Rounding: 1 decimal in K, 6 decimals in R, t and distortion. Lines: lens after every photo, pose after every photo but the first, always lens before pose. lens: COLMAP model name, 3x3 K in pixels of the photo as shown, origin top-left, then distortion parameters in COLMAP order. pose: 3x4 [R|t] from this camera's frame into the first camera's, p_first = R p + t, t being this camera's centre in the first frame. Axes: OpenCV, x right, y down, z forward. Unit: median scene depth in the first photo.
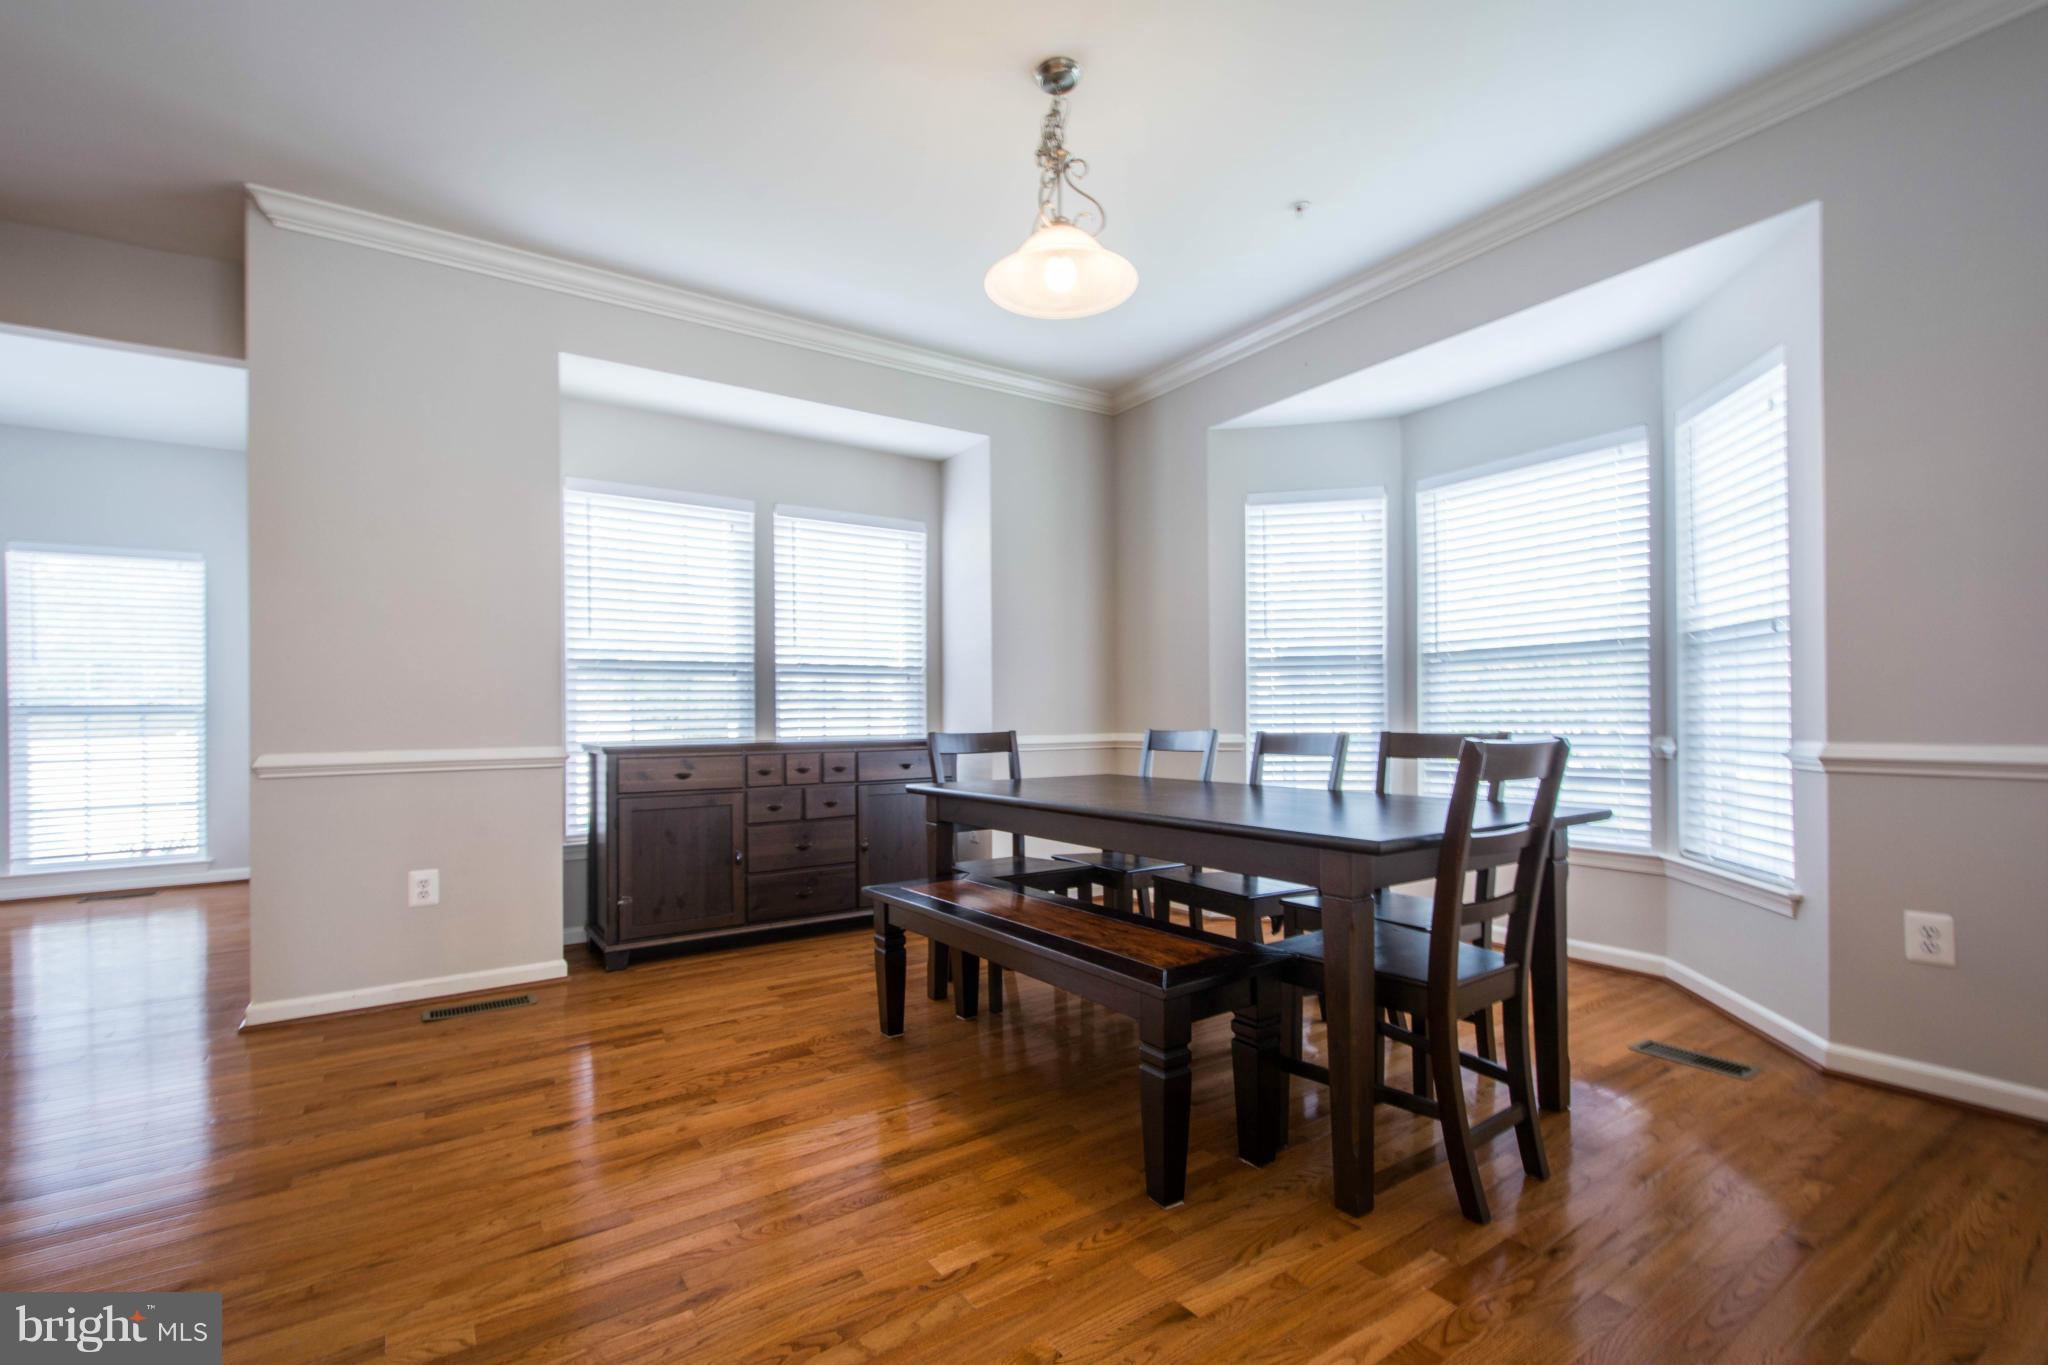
lens RADIAL K [[905.8, 0, 1012.6], [0, 905.8, 709.6], [0, 0, 1]] dist [0.003738, 0.000343]
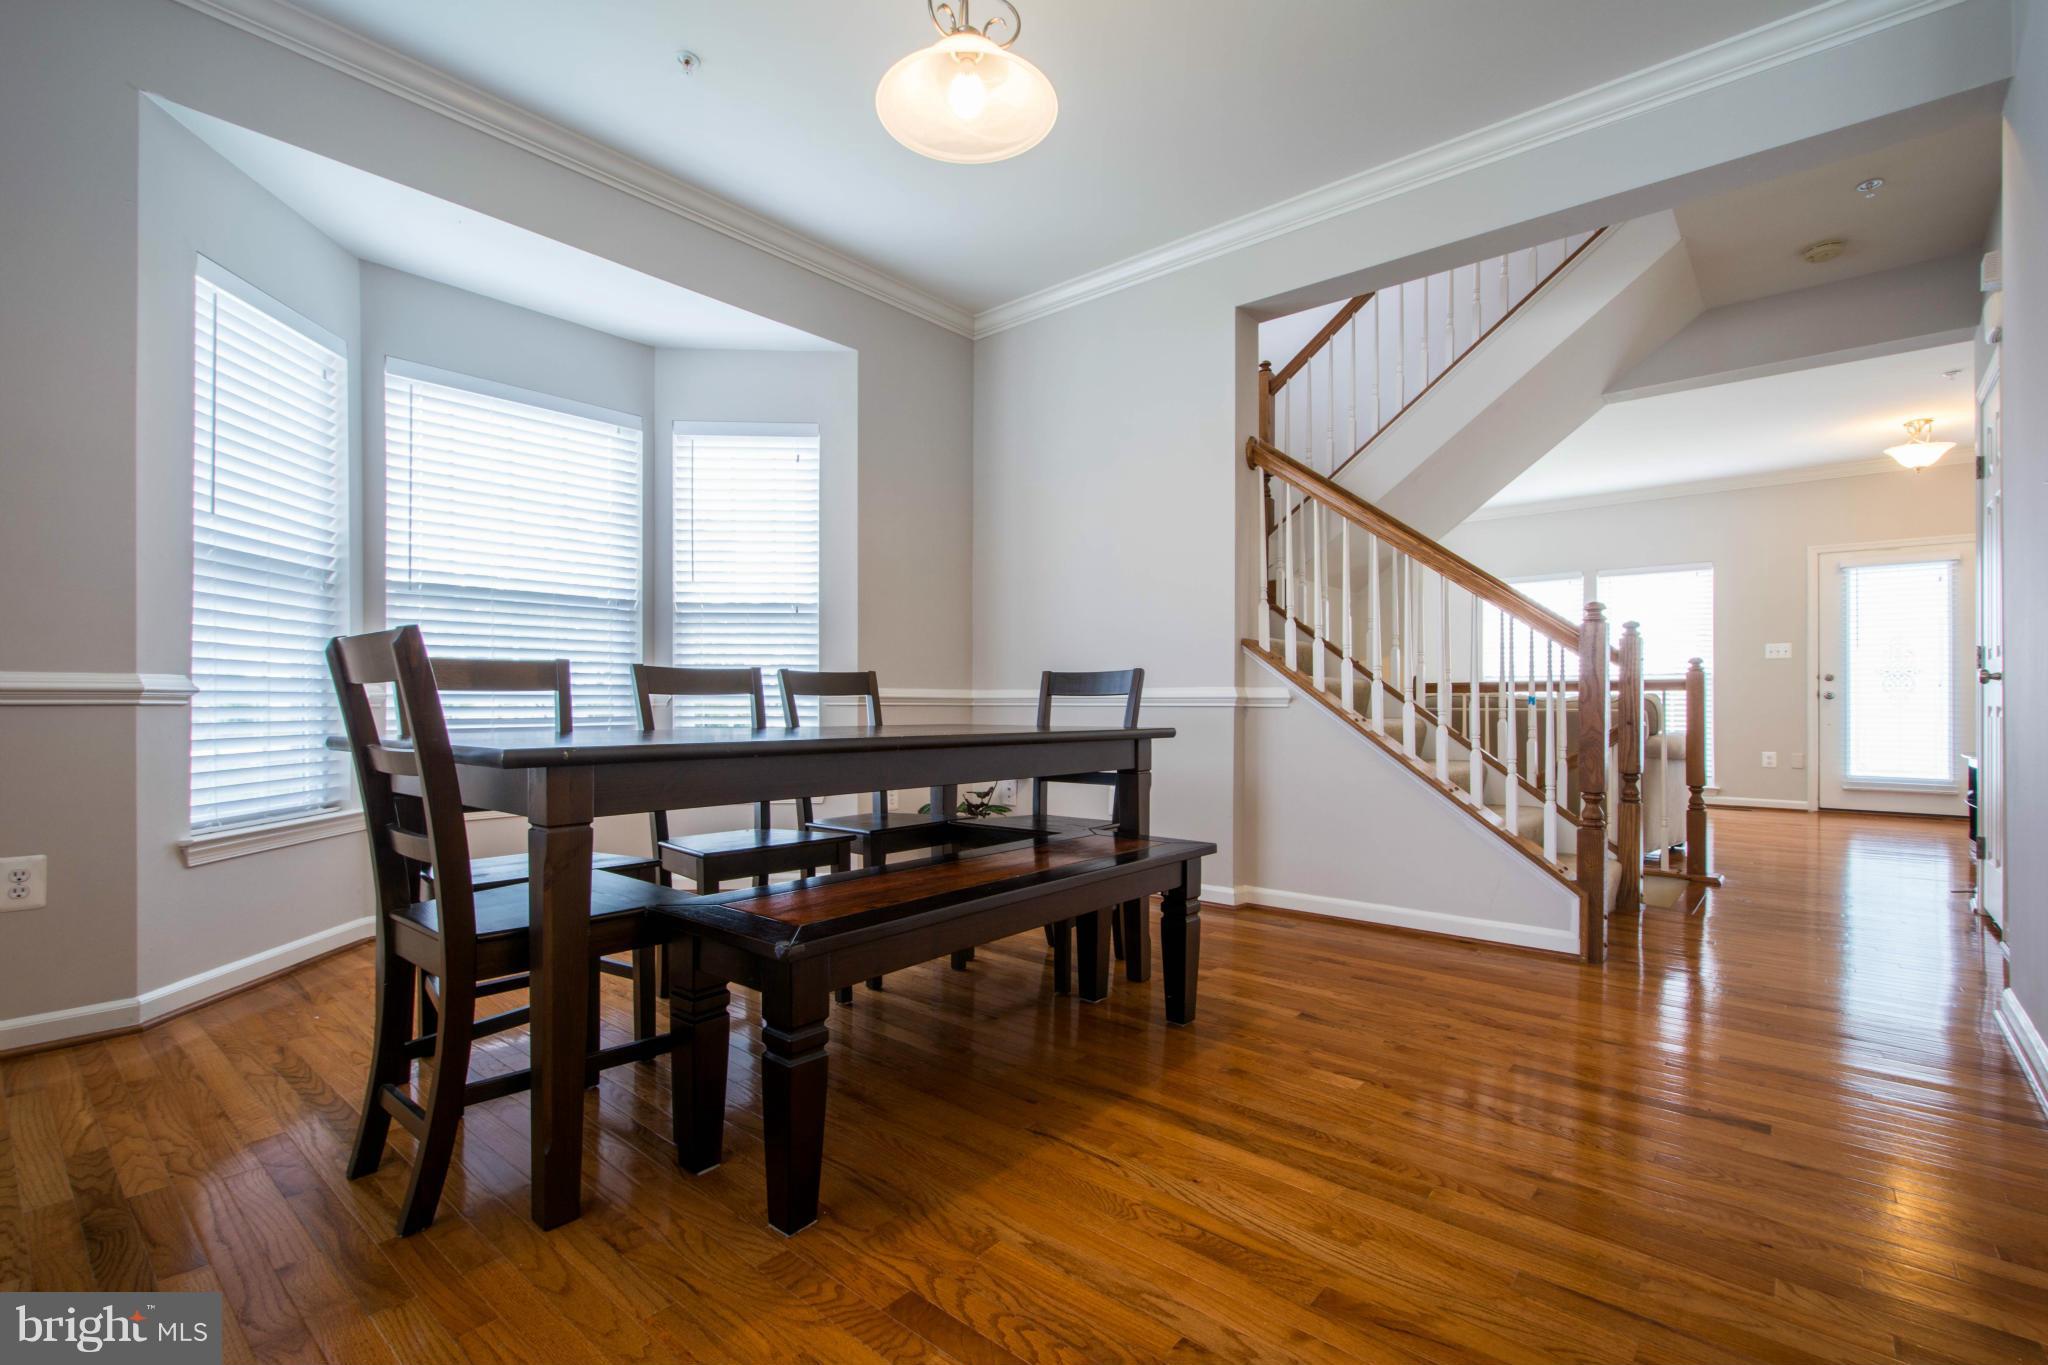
lens RADIAL K [[905.8, 0, 1012.6], [0, 905.8, 709.6], [0, 0, 1]] dist [0.003738, 0.000343]
pose [[-0.252000, 0.000650, 0.967727, -0.694470], [-0.010363, 0.999941, -0.003371, 0.074198], [-0.967672, -0.010877, -0.251978, 1.071405]]
